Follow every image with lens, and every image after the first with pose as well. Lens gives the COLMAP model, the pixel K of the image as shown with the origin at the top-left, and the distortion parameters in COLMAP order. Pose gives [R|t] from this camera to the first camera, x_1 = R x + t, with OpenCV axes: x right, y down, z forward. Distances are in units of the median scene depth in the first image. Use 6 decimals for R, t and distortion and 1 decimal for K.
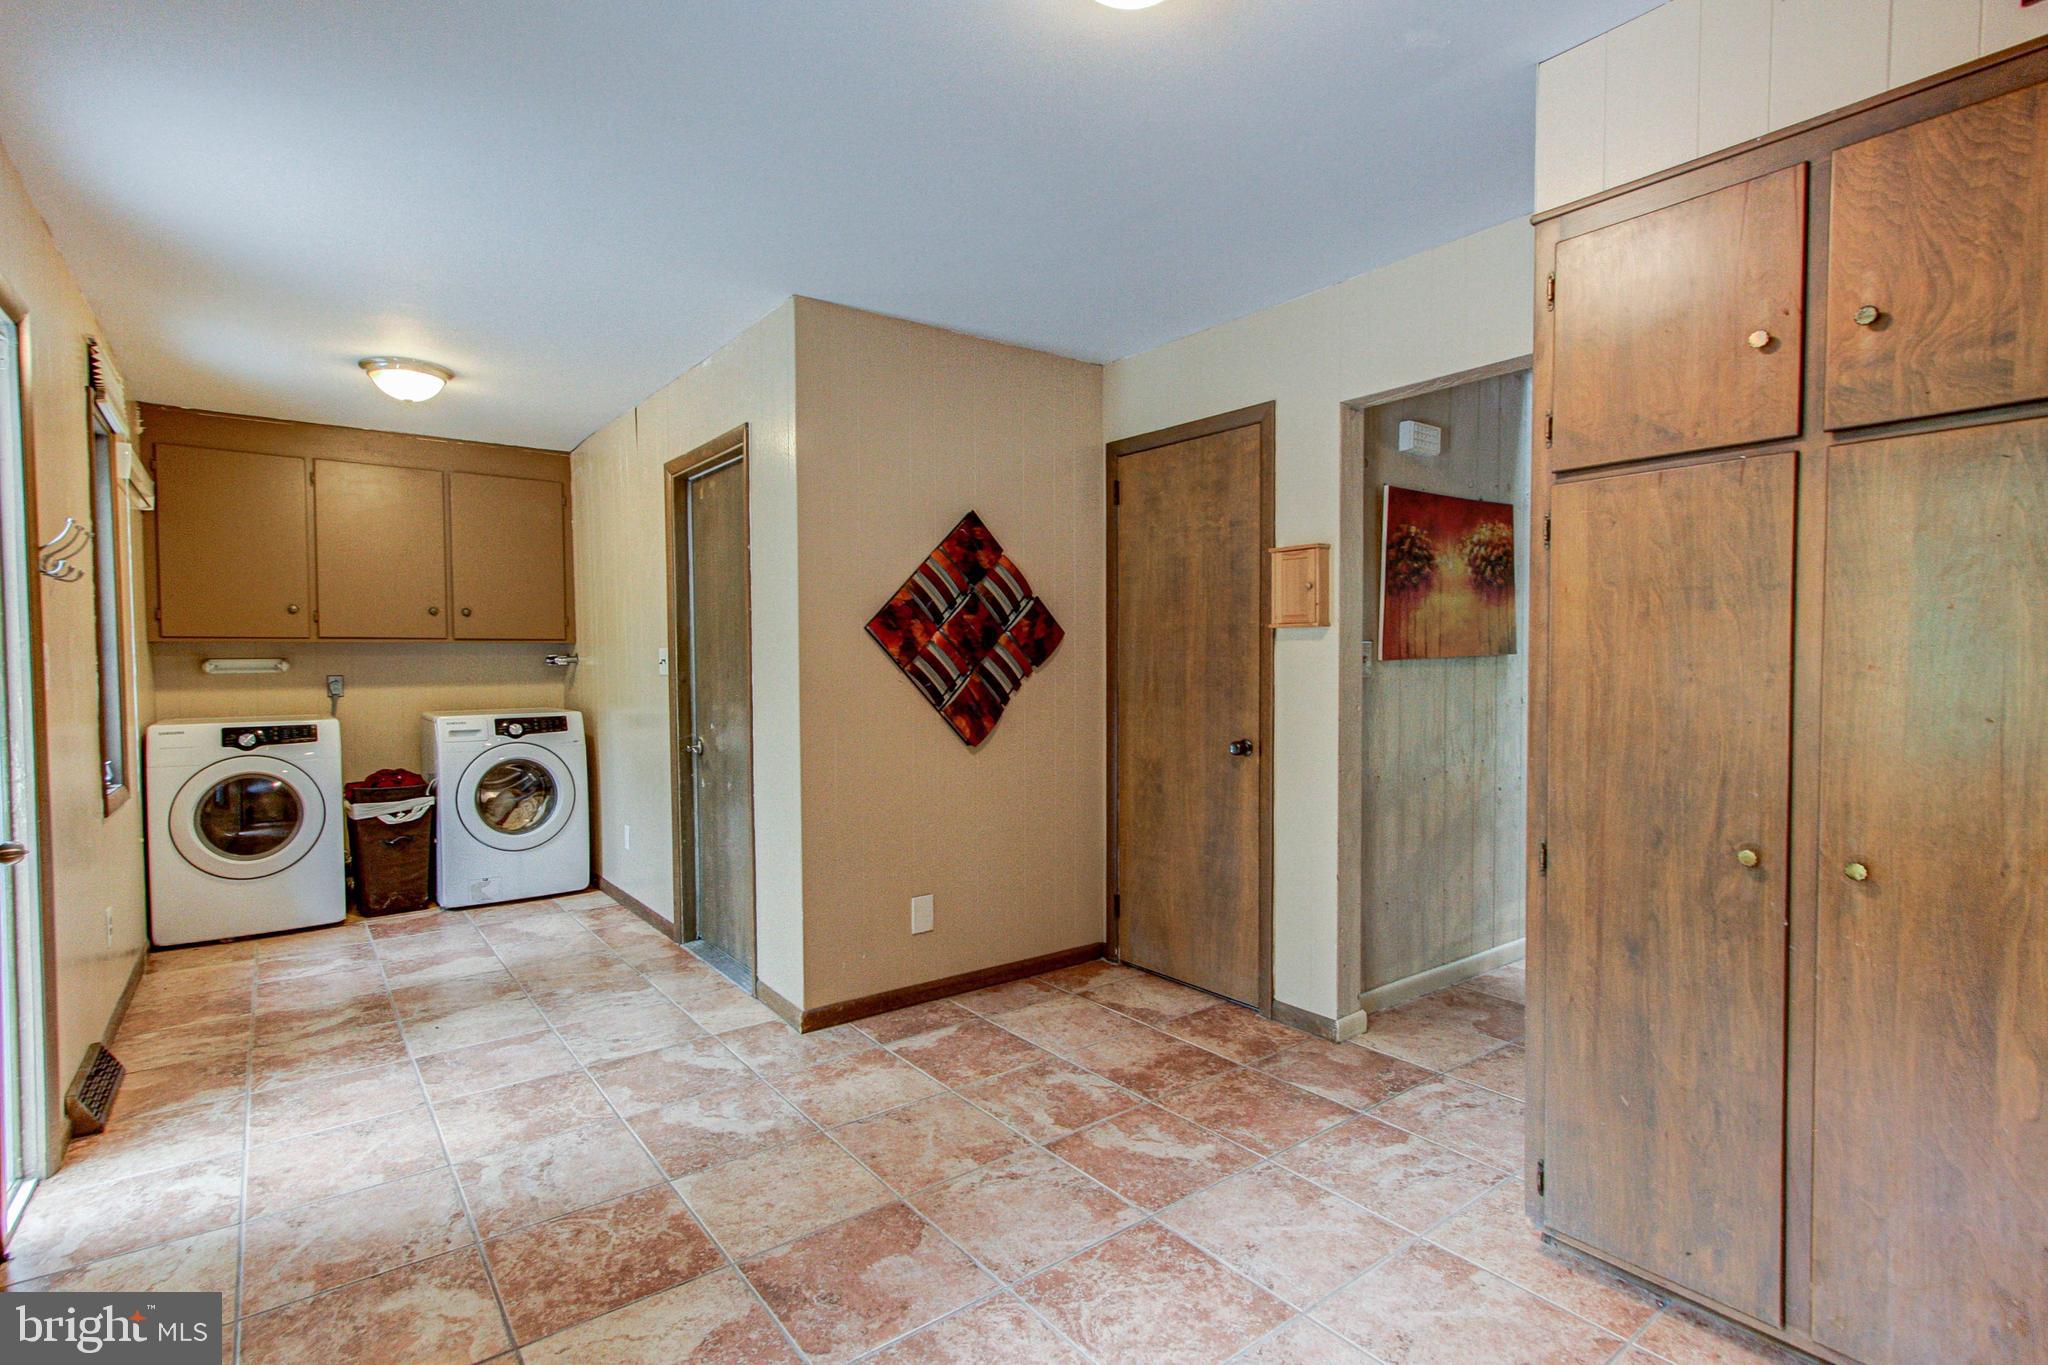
lens RADIAL K [[973.5, 0, 993.1], [0, 973.5, 685.4], [0, 0, 1]] dist [-0.000661, 0.000744]
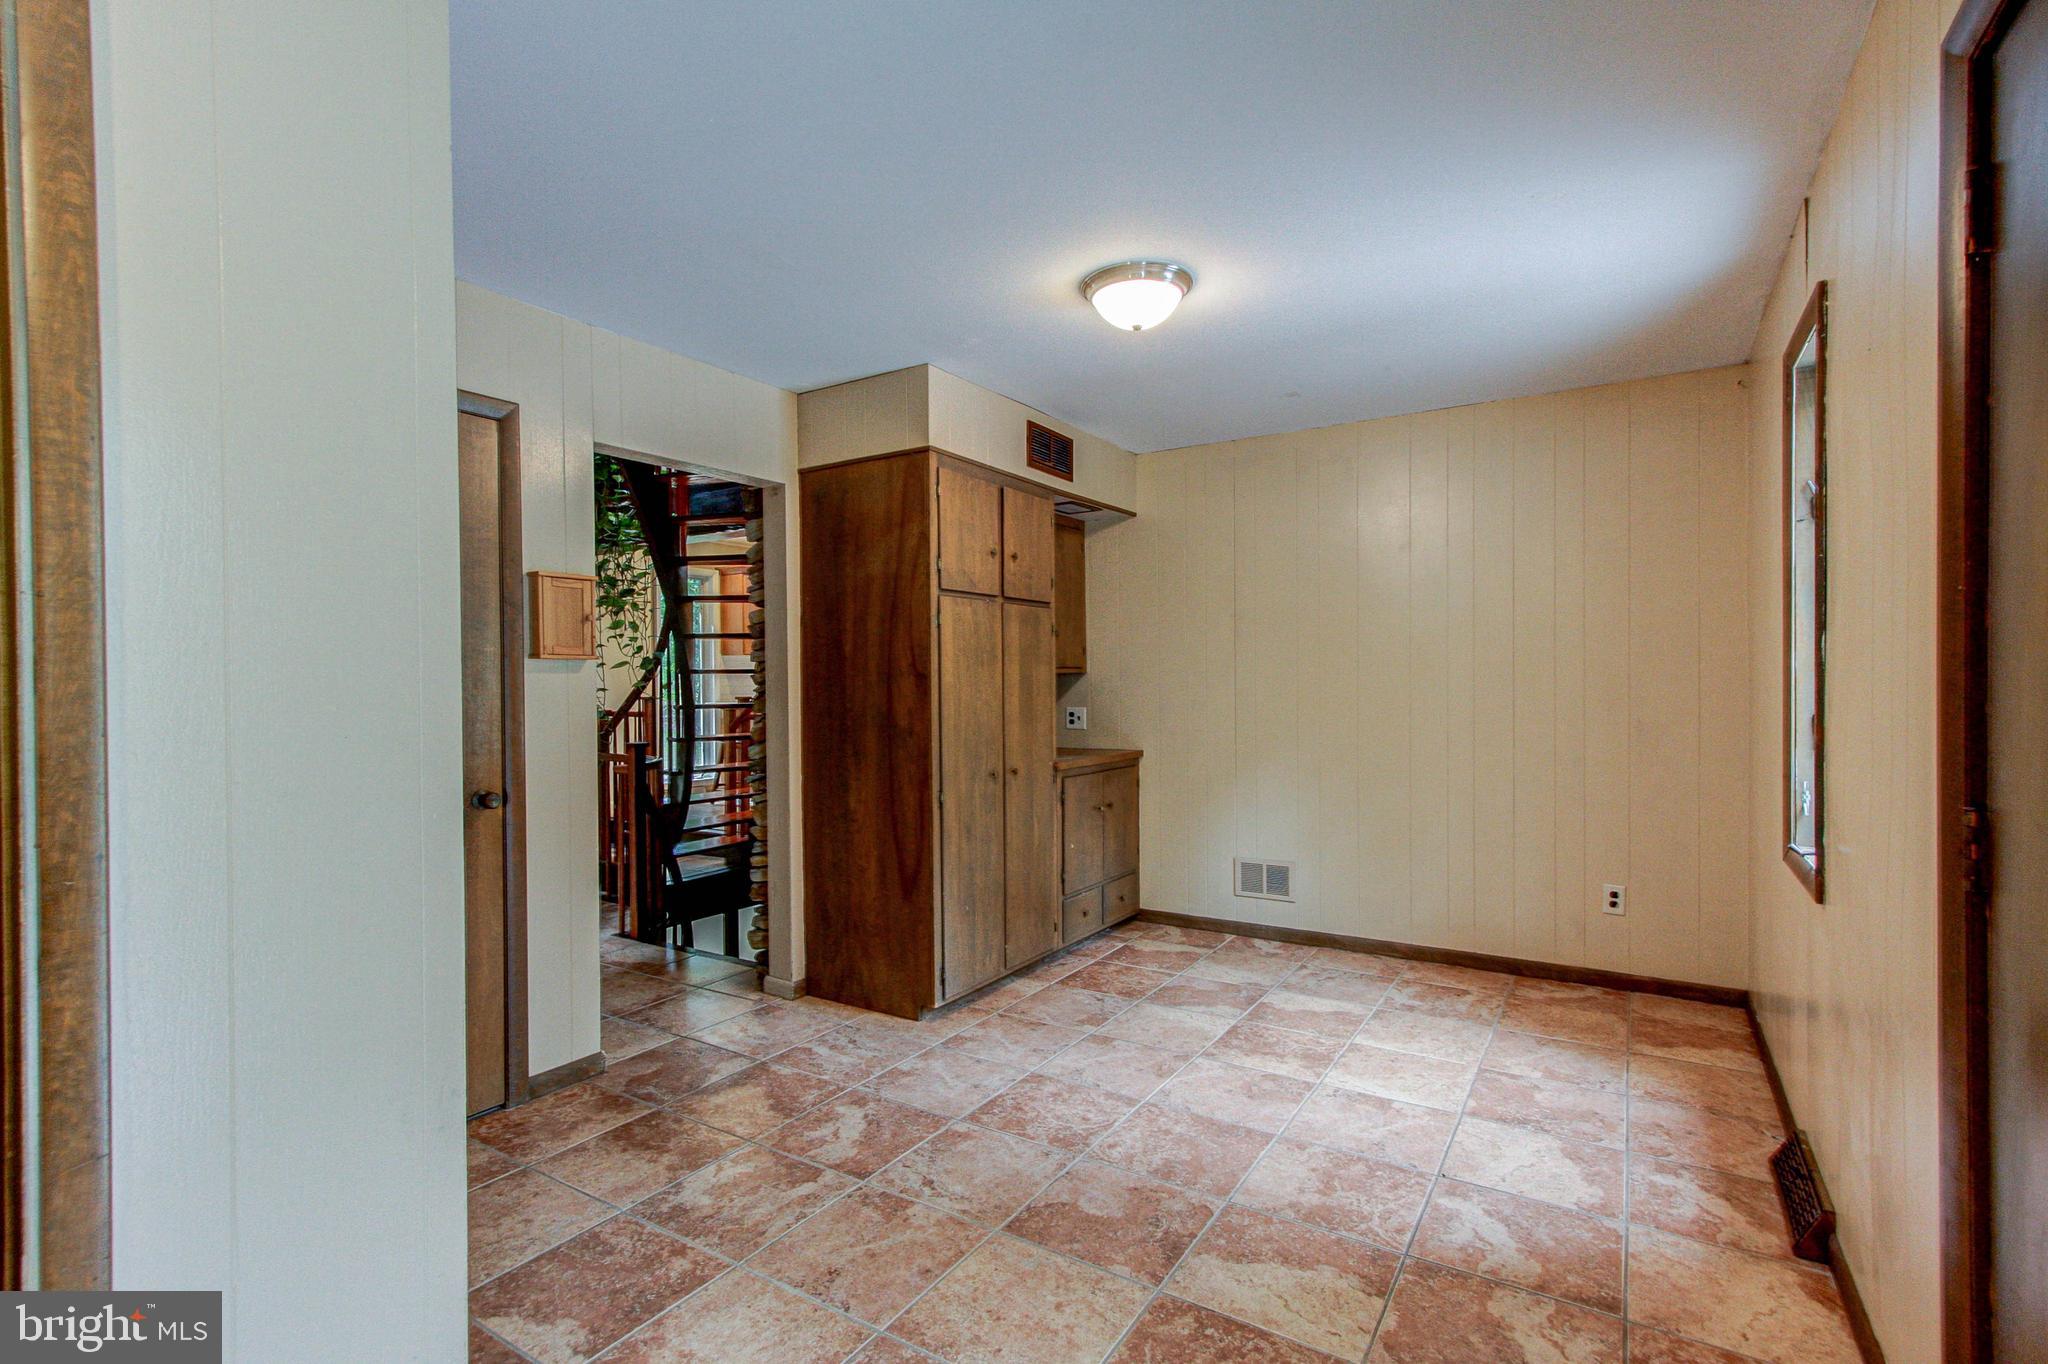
lens RADIAL K [[960.4, 0, 1021.2], [0, 960.4, 692.7], [0, 0, 1]] dist [0.001158, 0.003322]
pose [[-0.356811, -0.002797, 0.934173, -0.949482], [0.036879, 0.999174, 0.017077, -0.035278], [-0.933448, 0.040544, -0.356413, 1.215790]]
